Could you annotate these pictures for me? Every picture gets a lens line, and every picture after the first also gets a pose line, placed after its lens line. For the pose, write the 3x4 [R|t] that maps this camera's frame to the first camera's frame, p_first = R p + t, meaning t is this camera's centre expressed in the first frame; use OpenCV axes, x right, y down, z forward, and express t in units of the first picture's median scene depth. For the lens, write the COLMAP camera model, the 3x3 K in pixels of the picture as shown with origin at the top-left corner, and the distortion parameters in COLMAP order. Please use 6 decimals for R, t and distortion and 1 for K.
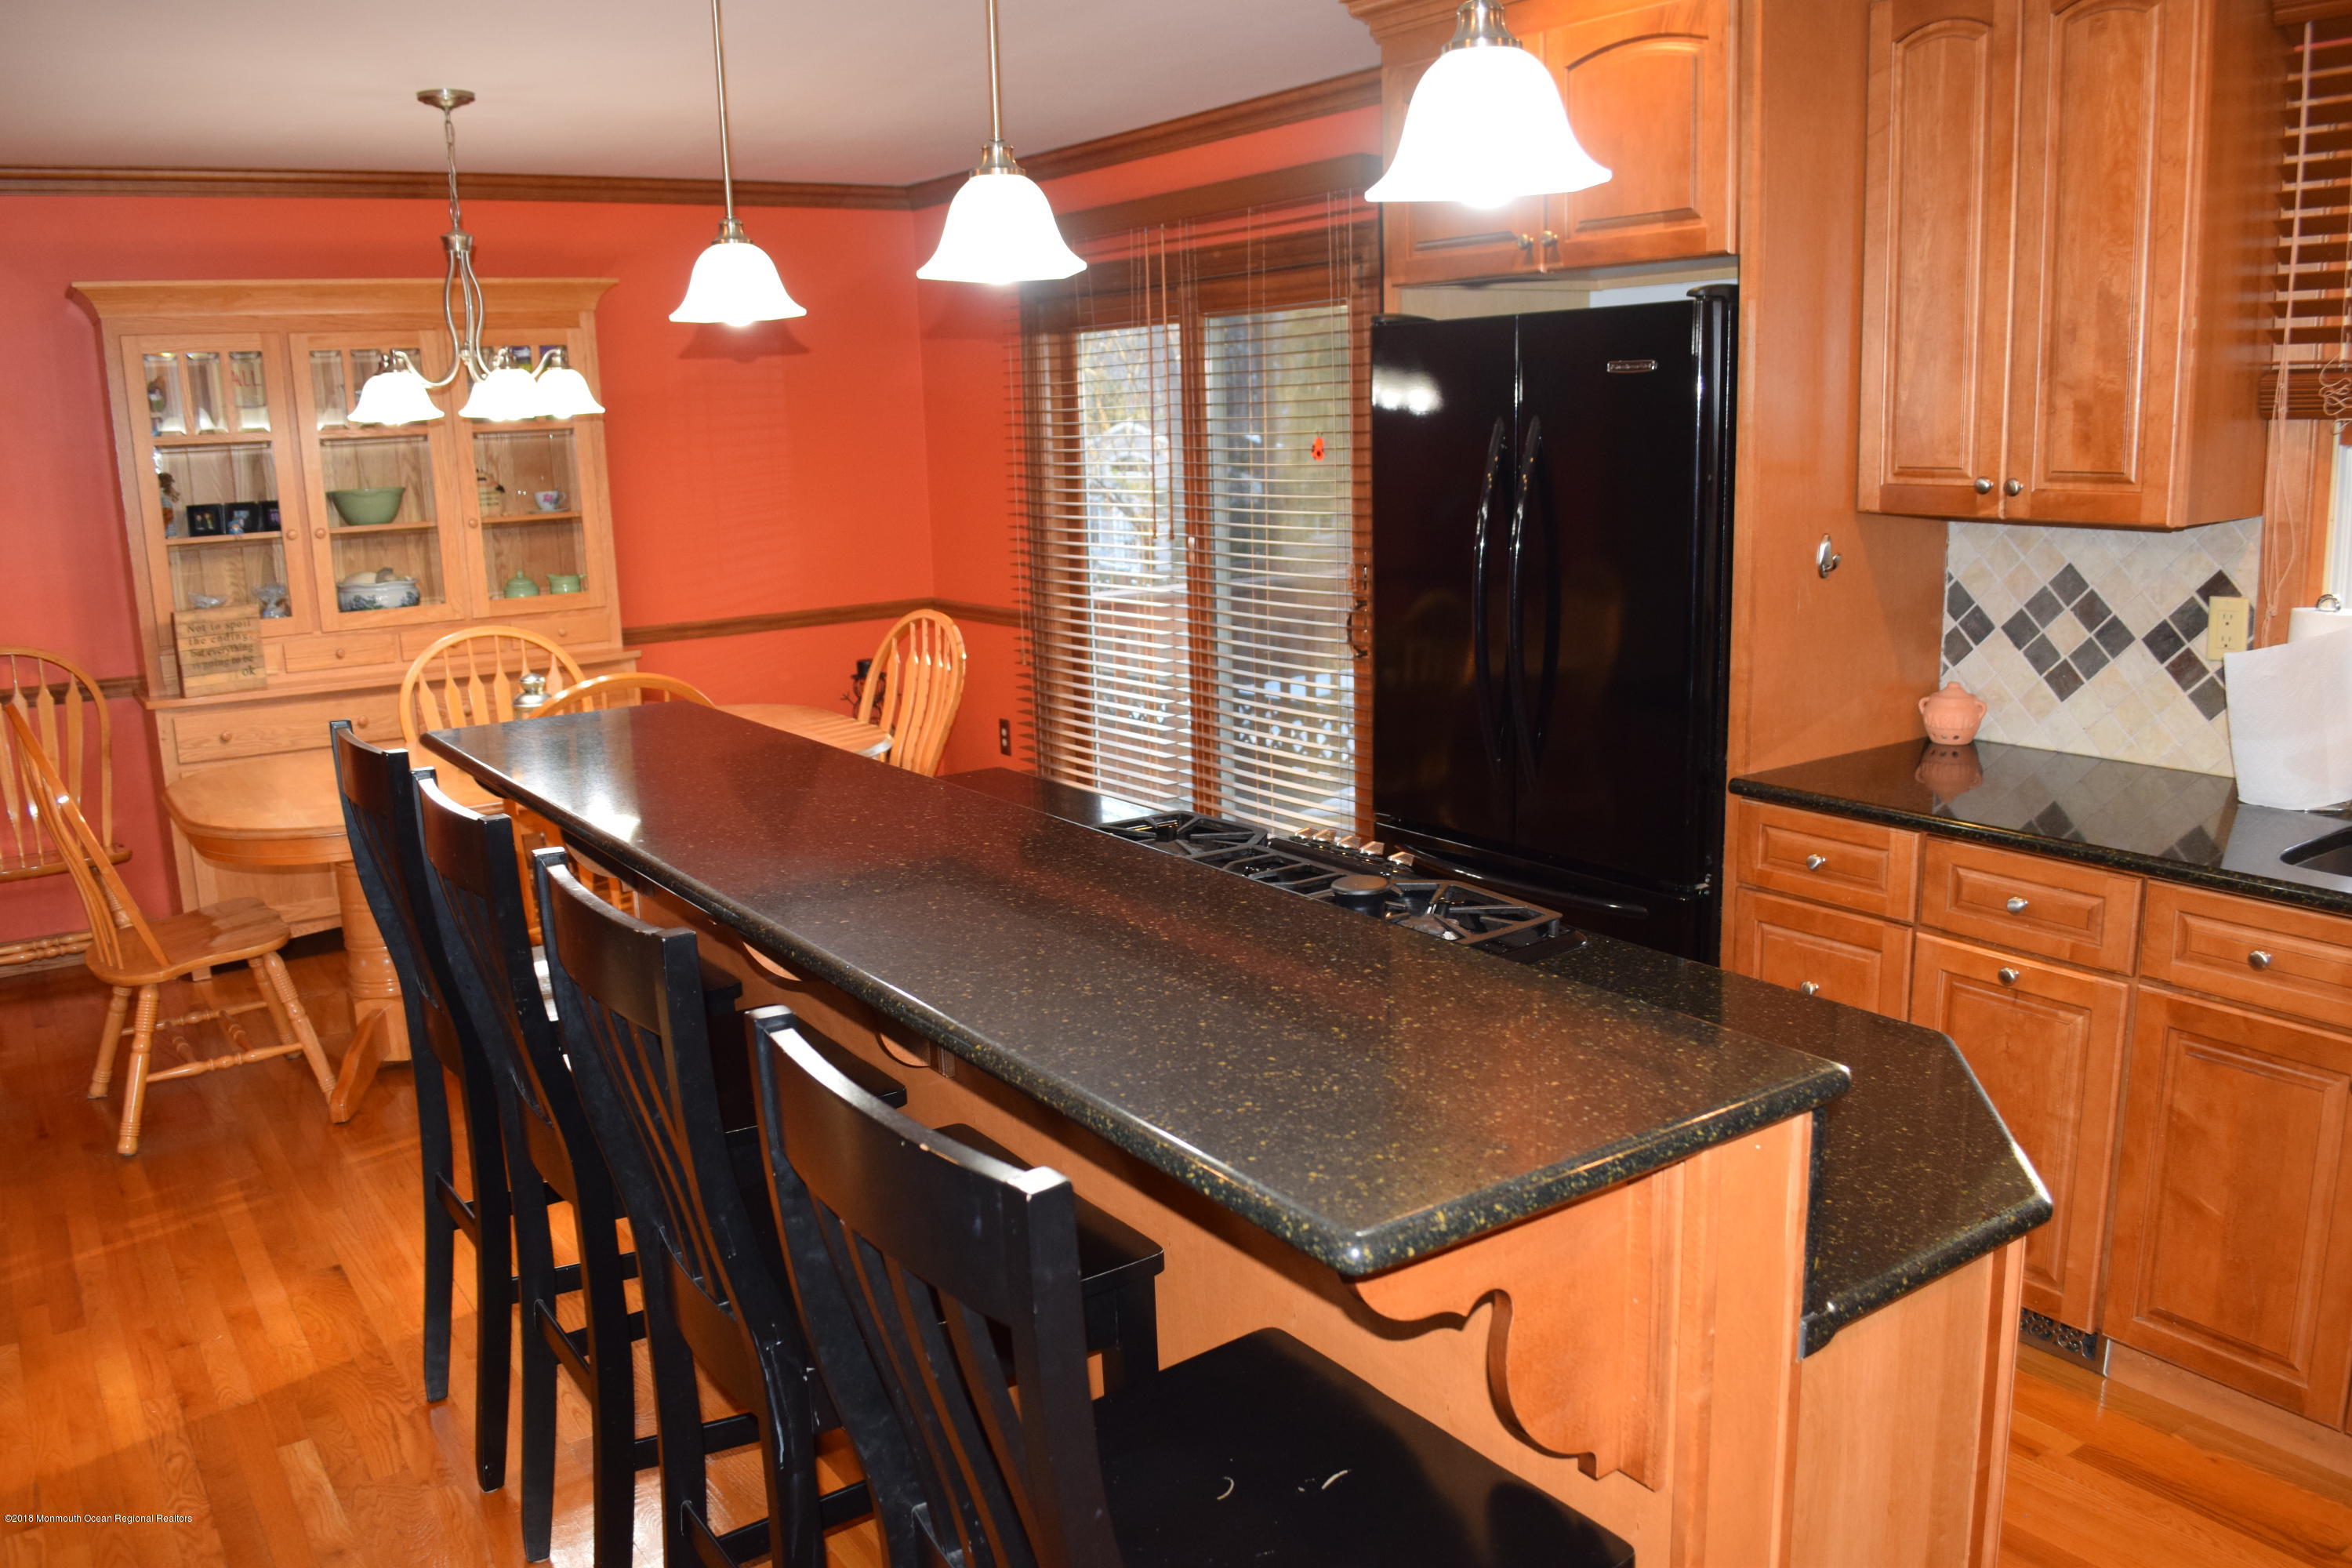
lens RADIAL K [[1837.5, 0, 1138.9], [0, 1837.5, 746.5], [0, 0, 1]] dist [-0.036839, -0.001176]
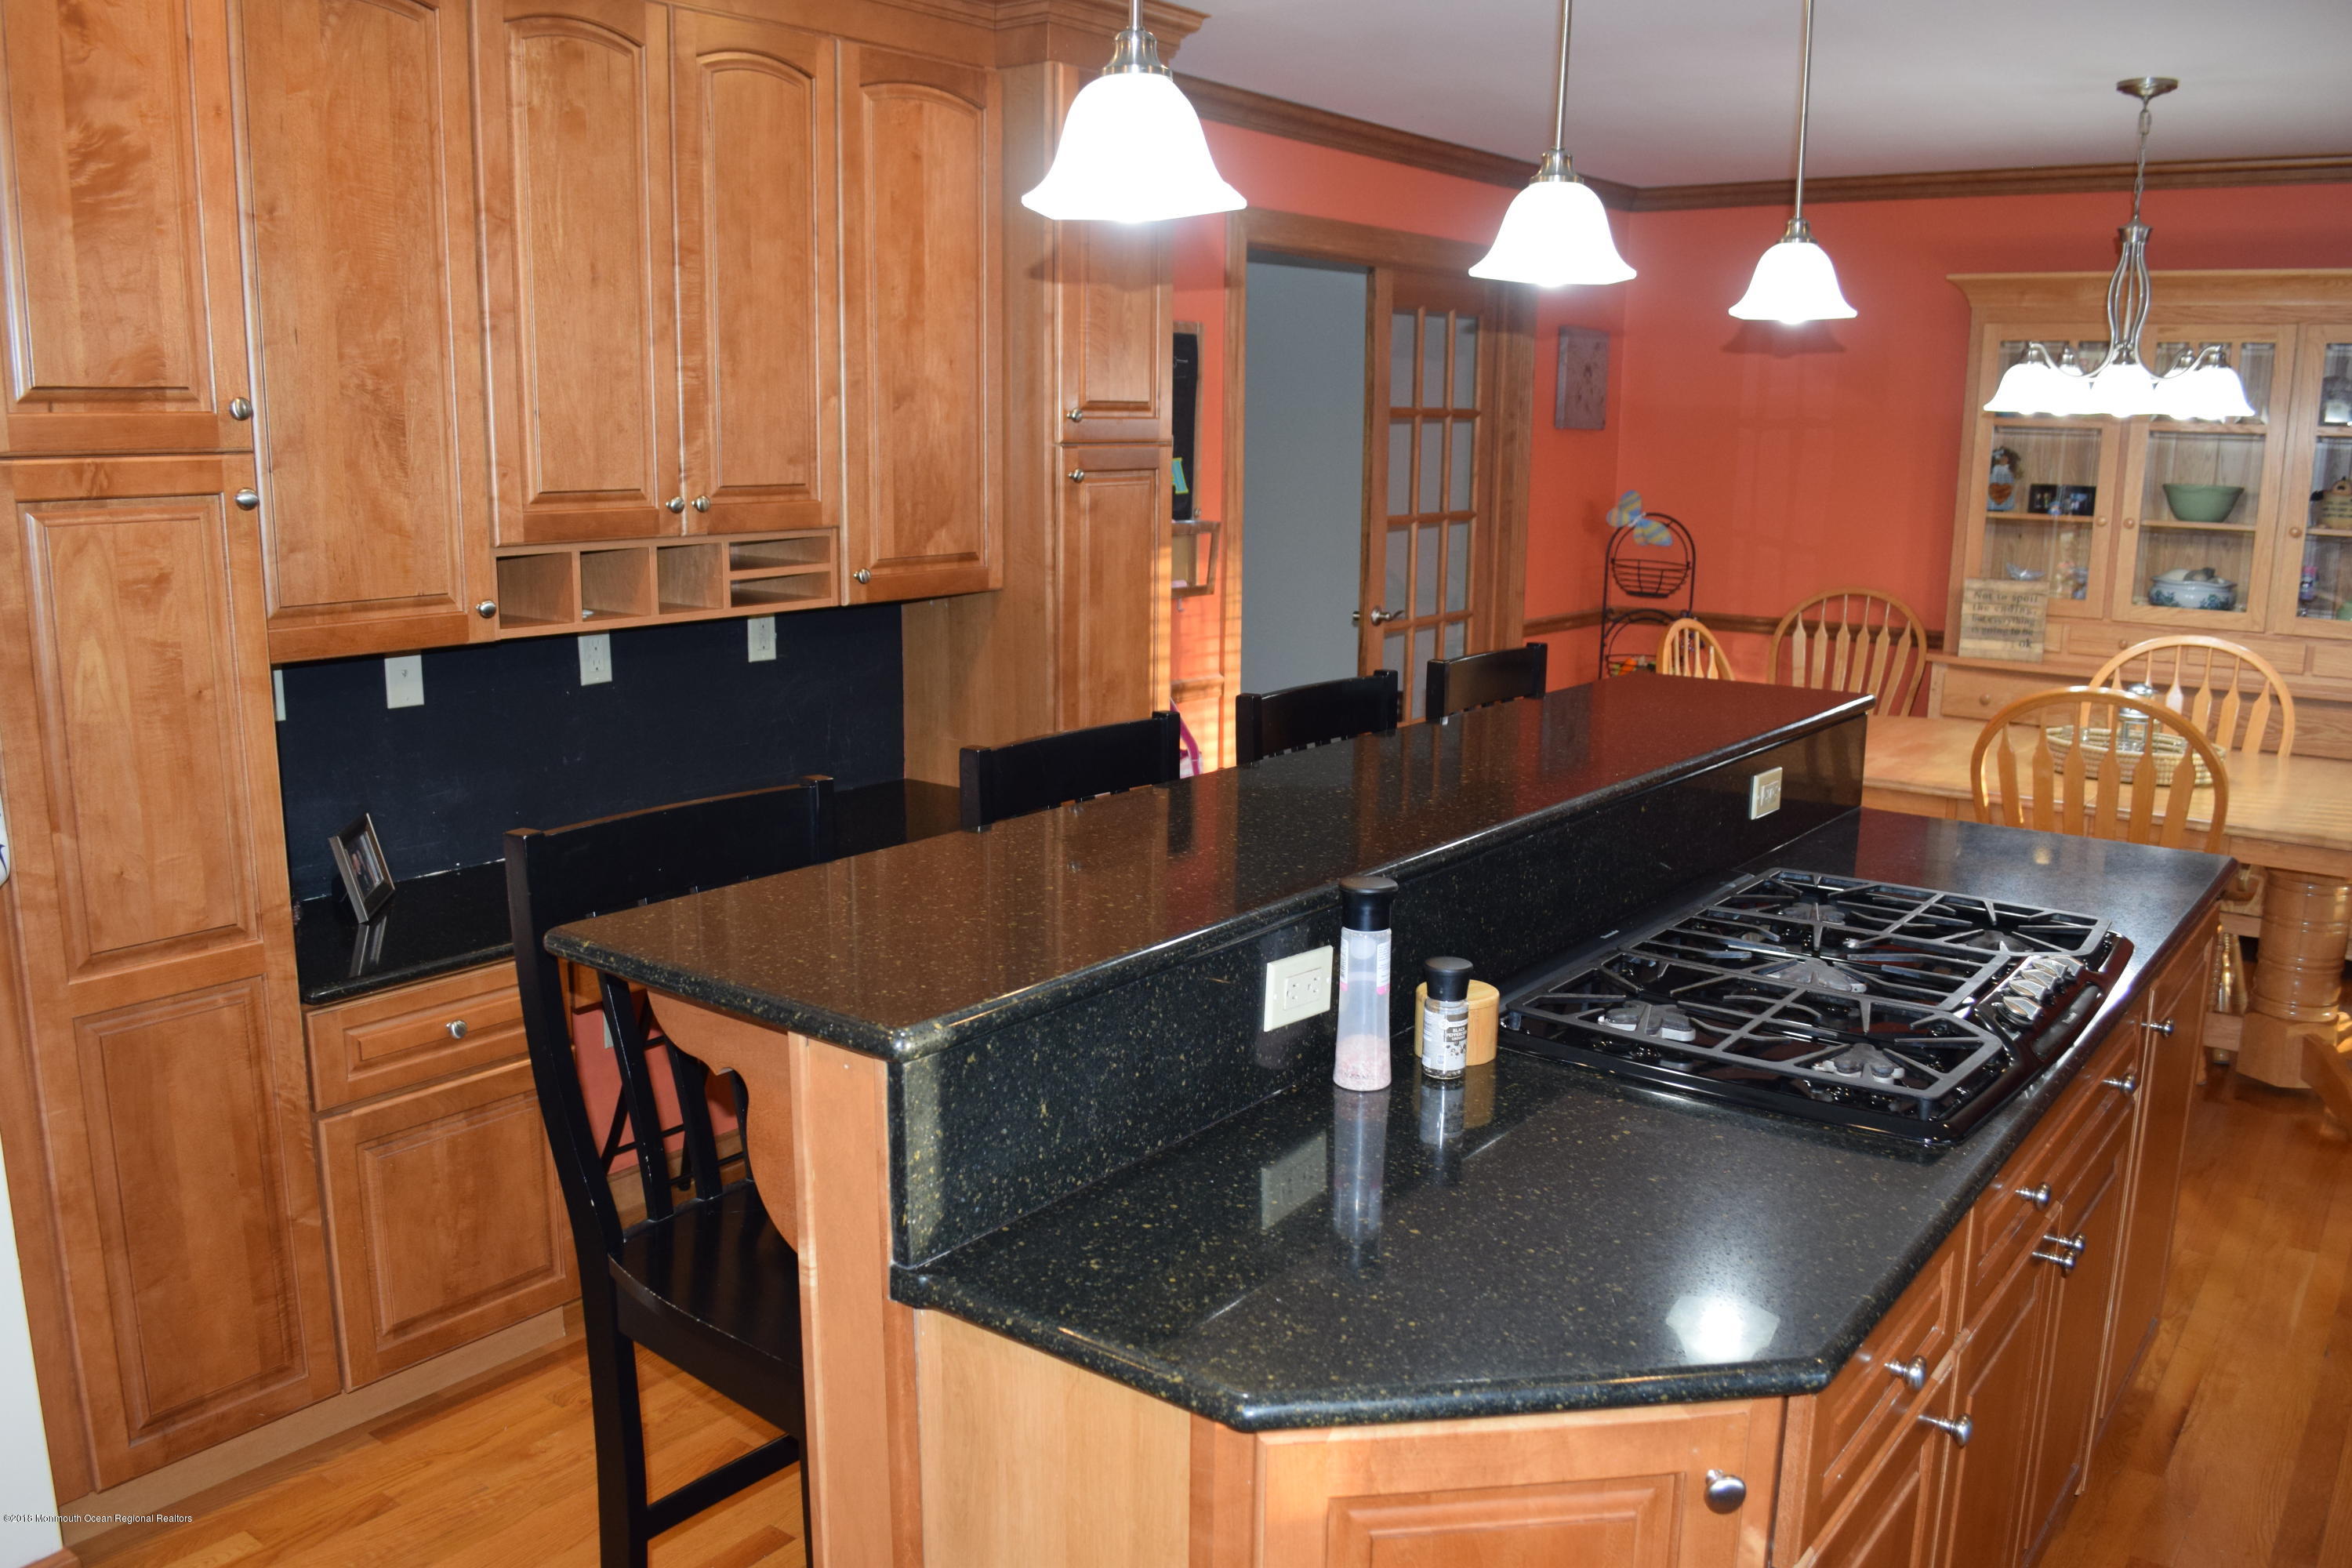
lens RADIAL K [[1839.0, 0, 1176.0], [0, 1839.0, 784.0], [0, 0, 1]] dist [-0.112646, 0.000981]
pose [[0.323288, 0.223599, -0.919504, 0.376861], [-0.186869, 0.967634, 0.169602, -0.055327], [0.927666, 0.116997, 0.354608, 0.224467]]
